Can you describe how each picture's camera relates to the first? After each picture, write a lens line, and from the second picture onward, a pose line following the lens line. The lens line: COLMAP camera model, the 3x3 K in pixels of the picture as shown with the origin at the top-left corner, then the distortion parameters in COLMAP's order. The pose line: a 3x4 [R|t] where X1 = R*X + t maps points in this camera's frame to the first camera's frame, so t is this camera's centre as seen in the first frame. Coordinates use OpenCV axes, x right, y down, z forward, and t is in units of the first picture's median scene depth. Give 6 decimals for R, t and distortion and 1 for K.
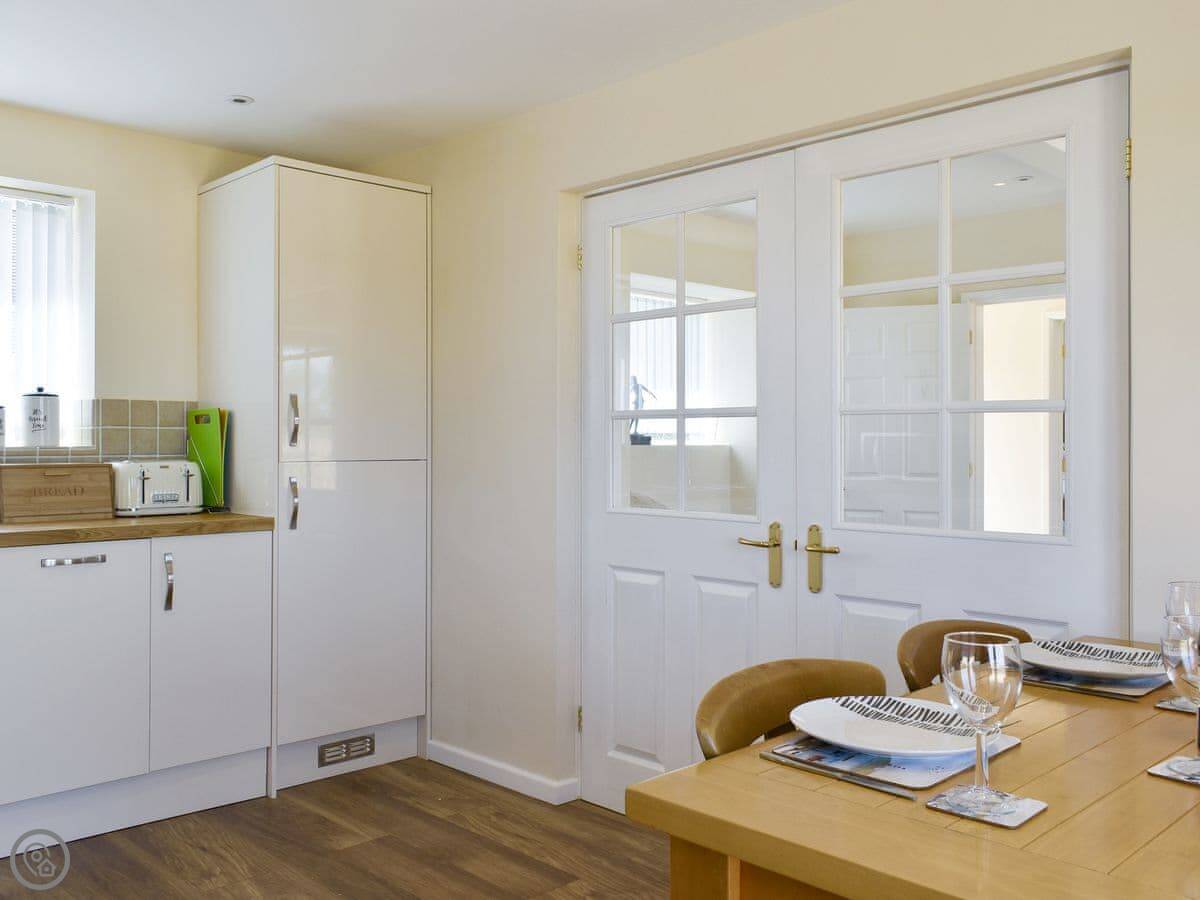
lens RADIAL K [[1055.6, 0, 600.0], [0, 1055.6, 450.0], [0, 0, 1]] dist [-0.052299, 0.014815]
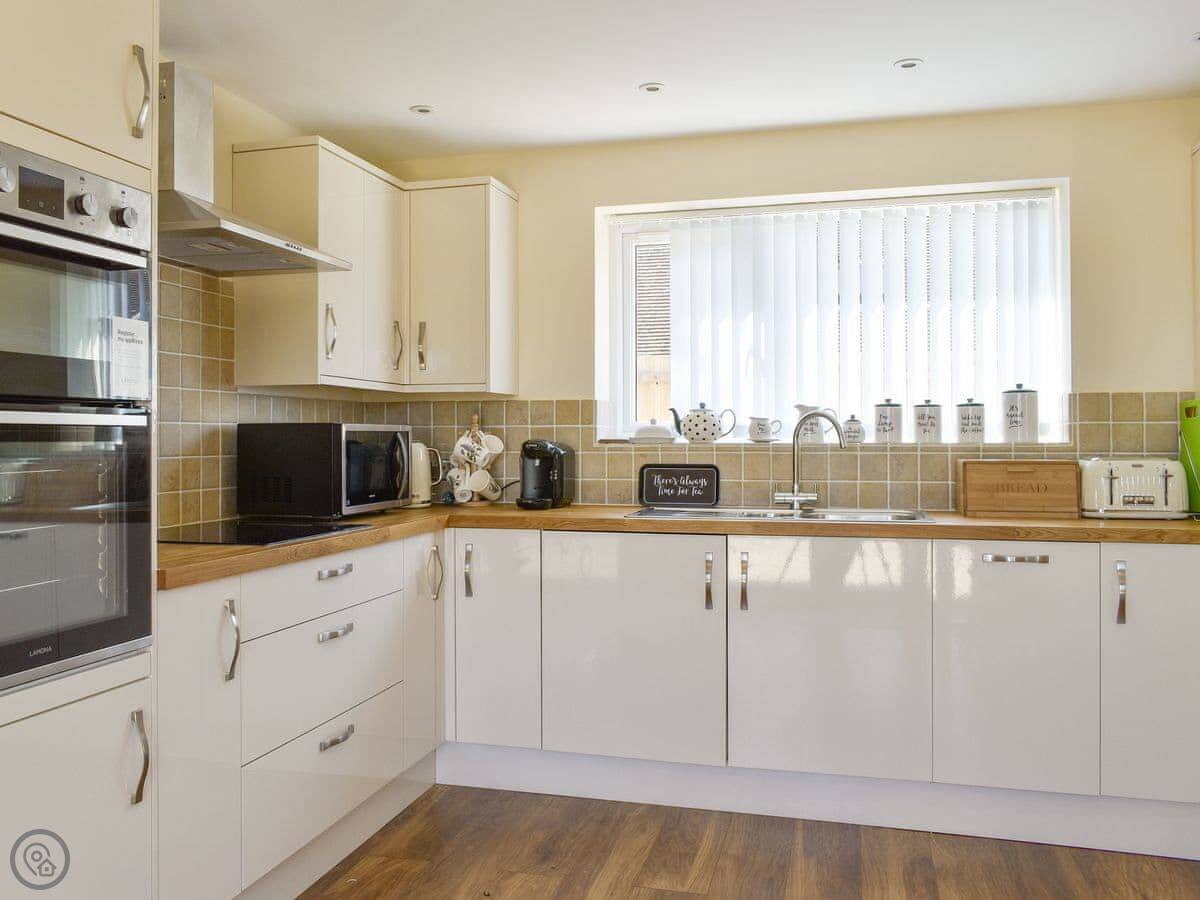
lens RADIAL K [[1055.6, 0, 600.0], [0, 1055.6, 450.0], [0, 0, 1]] dist [-0.052299, 0.014815]
pose [[0.451761, 0.010184, -0.892081, 0.181941], [-0.005081, 0.999948, 0.008843, -0.003116], [0.892125, 0.000538, 0.451789, 0.181331]]
